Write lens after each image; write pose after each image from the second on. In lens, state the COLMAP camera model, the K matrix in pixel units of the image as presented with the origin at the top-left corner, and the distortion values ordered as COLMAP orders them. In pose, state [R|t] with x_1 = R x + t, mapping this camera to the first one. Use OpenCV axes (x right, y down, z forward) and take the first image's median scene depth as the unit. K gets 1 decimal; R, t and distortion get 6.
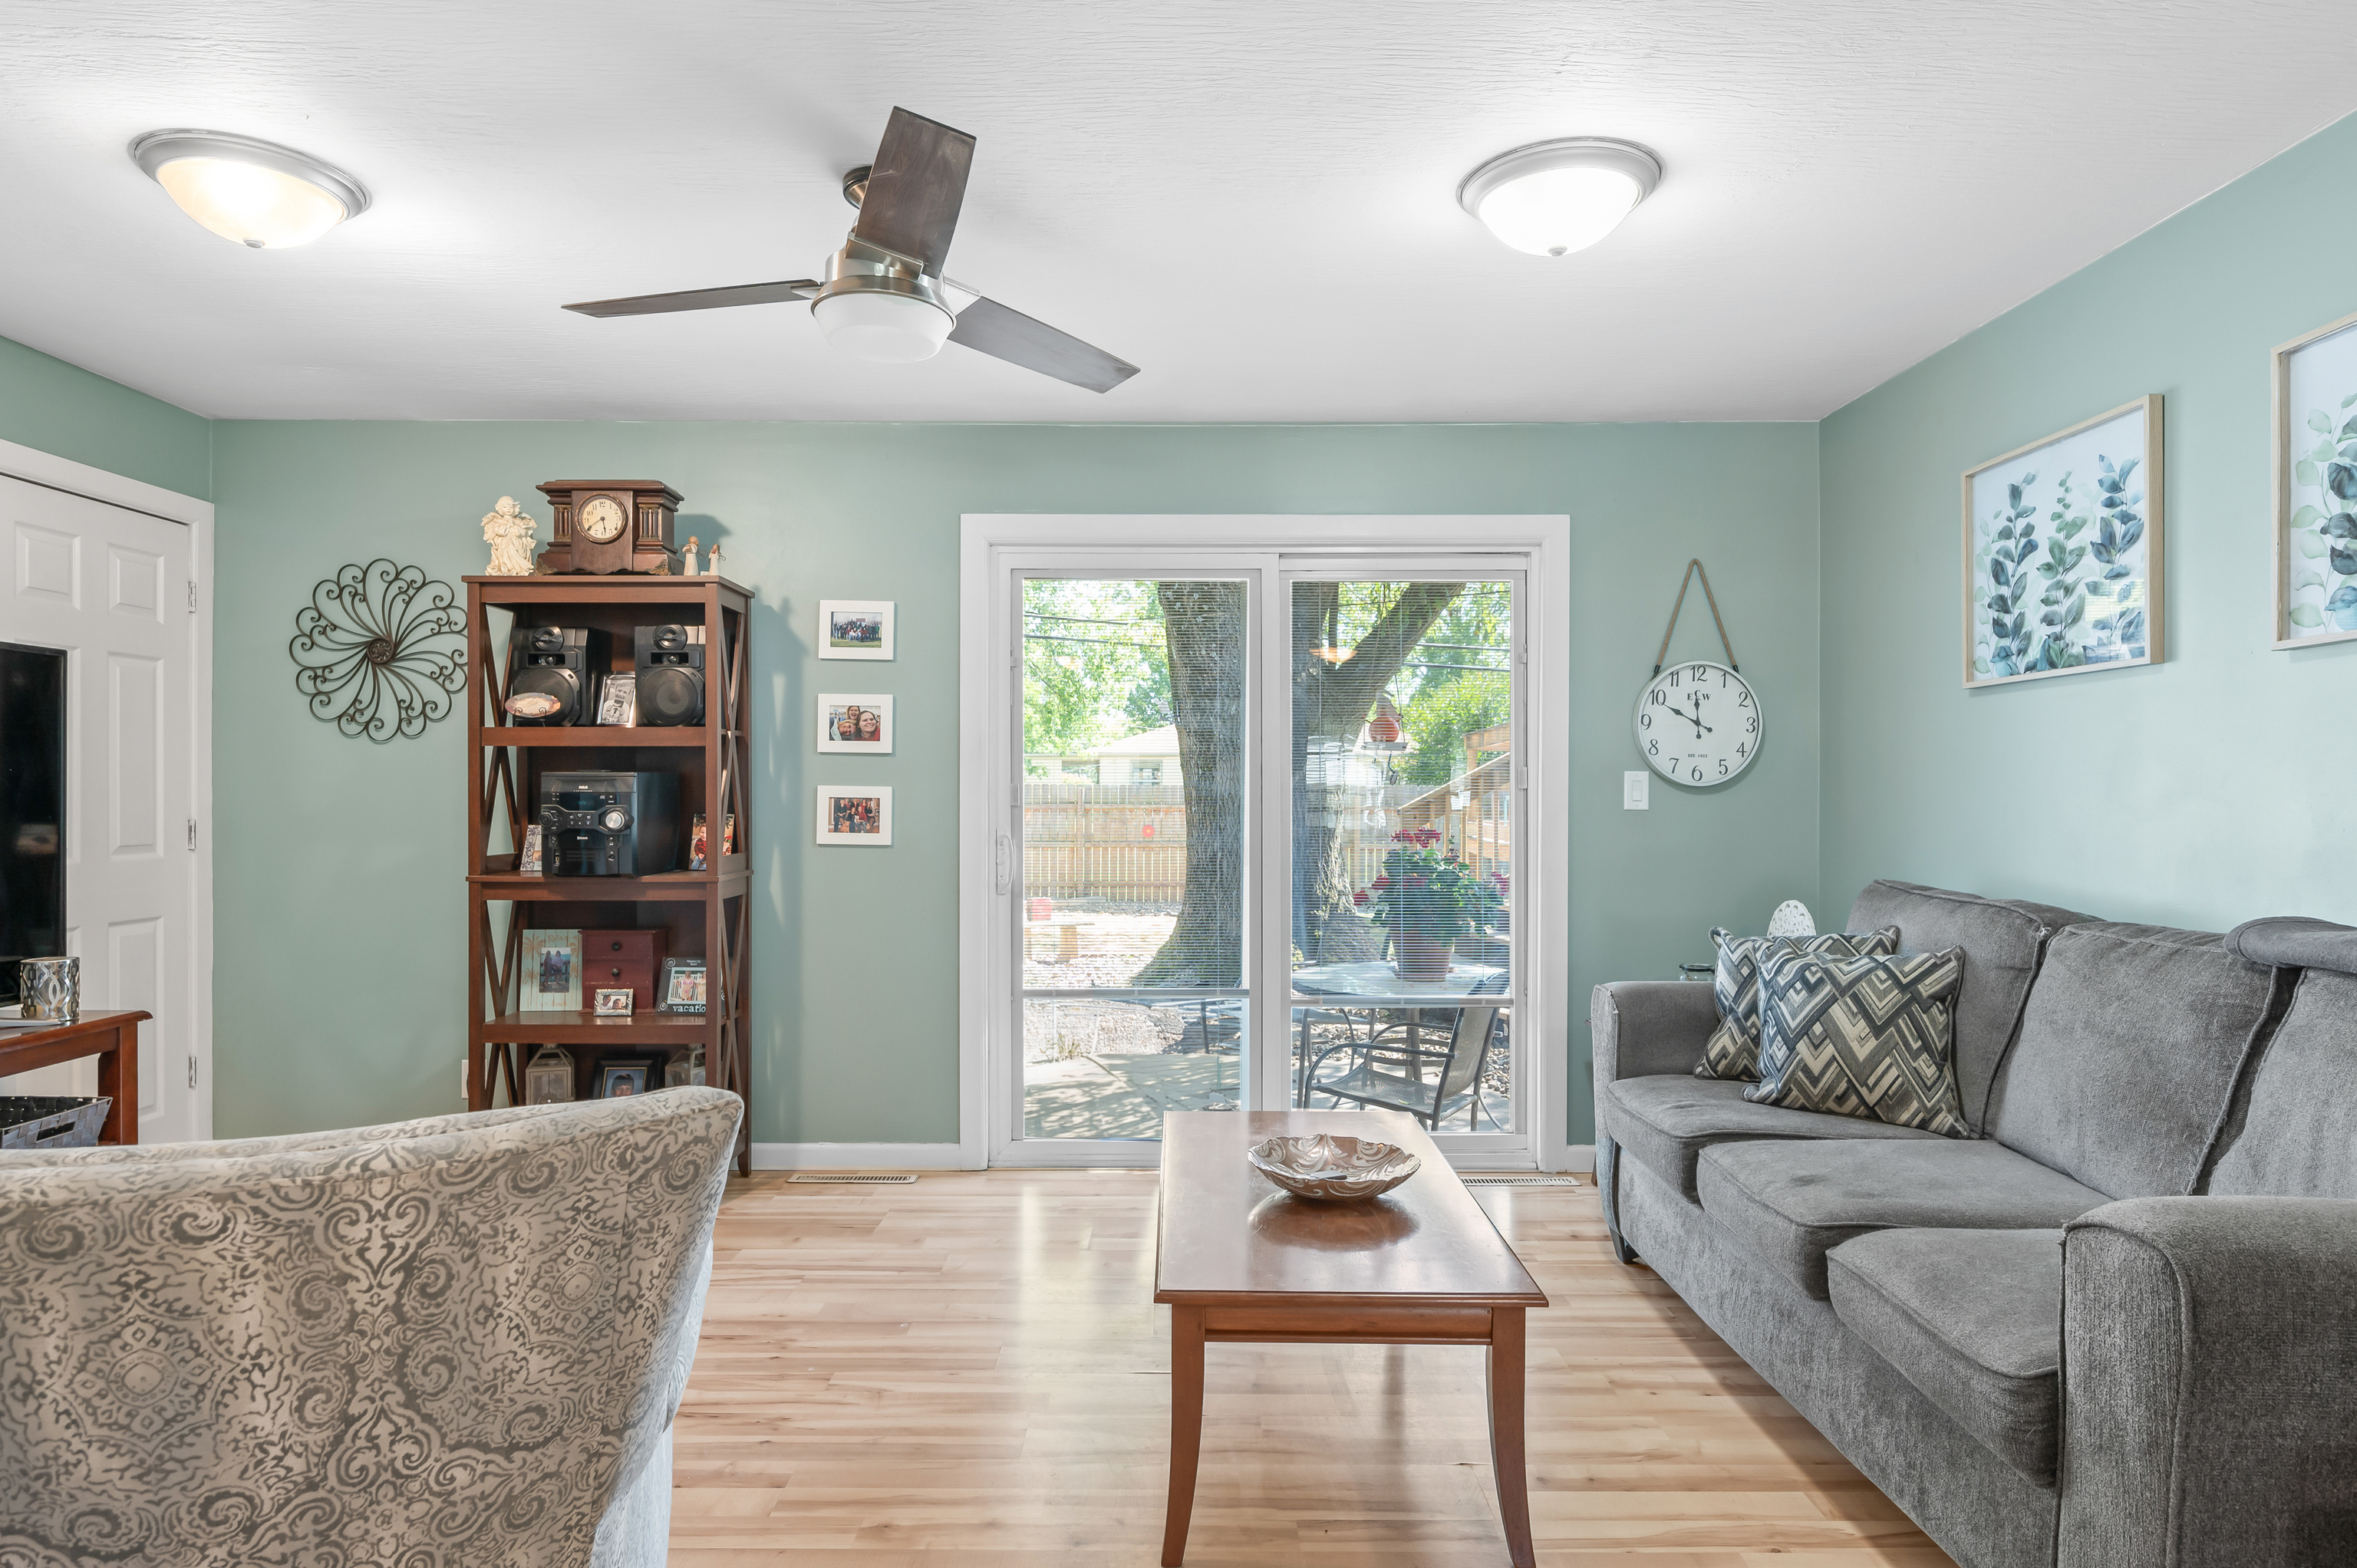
lens RADIAL K [[1355.8, 0, 1153.8], [0, 1355.8, 791.3], [0, 0, 1]] dist [-0.000006, -0.003063]
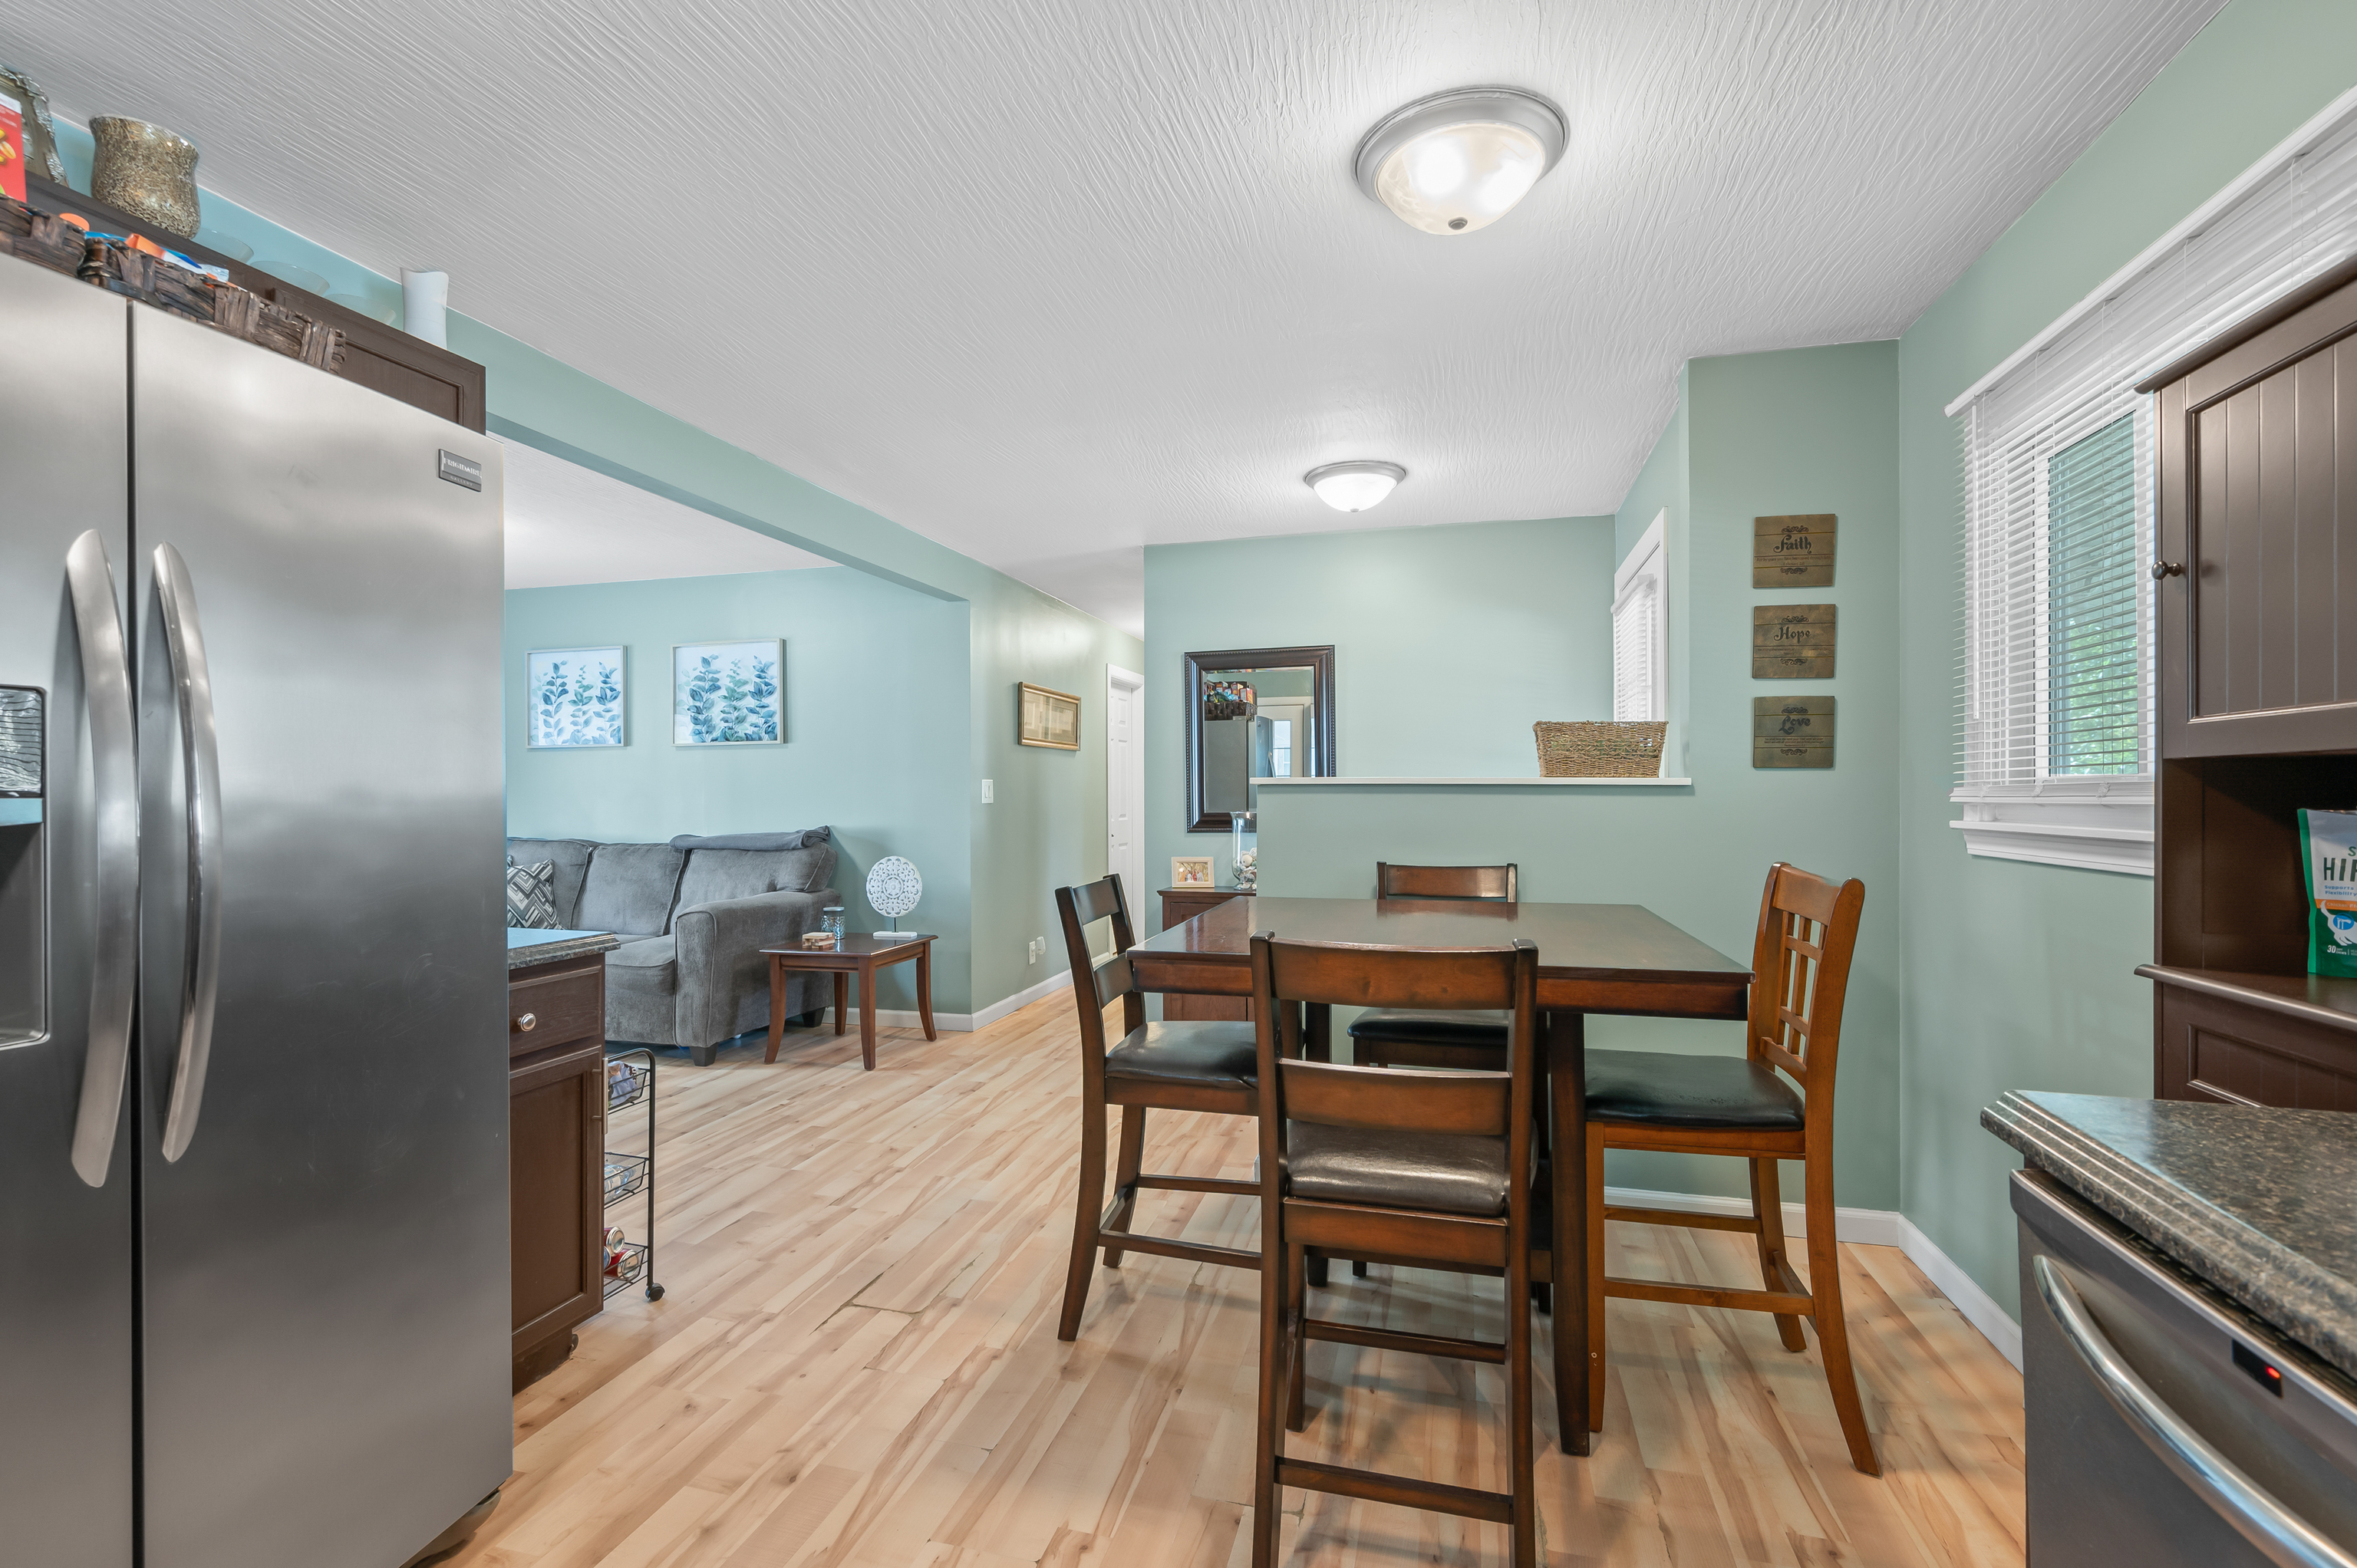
lens RADIAL K [[1039.9, 0, 1190.6], [0, 1039.9, 782.8], [0, 0, 1]] dist [-0.001797, -0.000182]
pose [[0.240342, -0.002312, 0.970686, -0.848095], [0.007403, 0.999972, 0.000549, -0.012303], [-0.970660, 0.007055, 0.240352, -0.497968]]
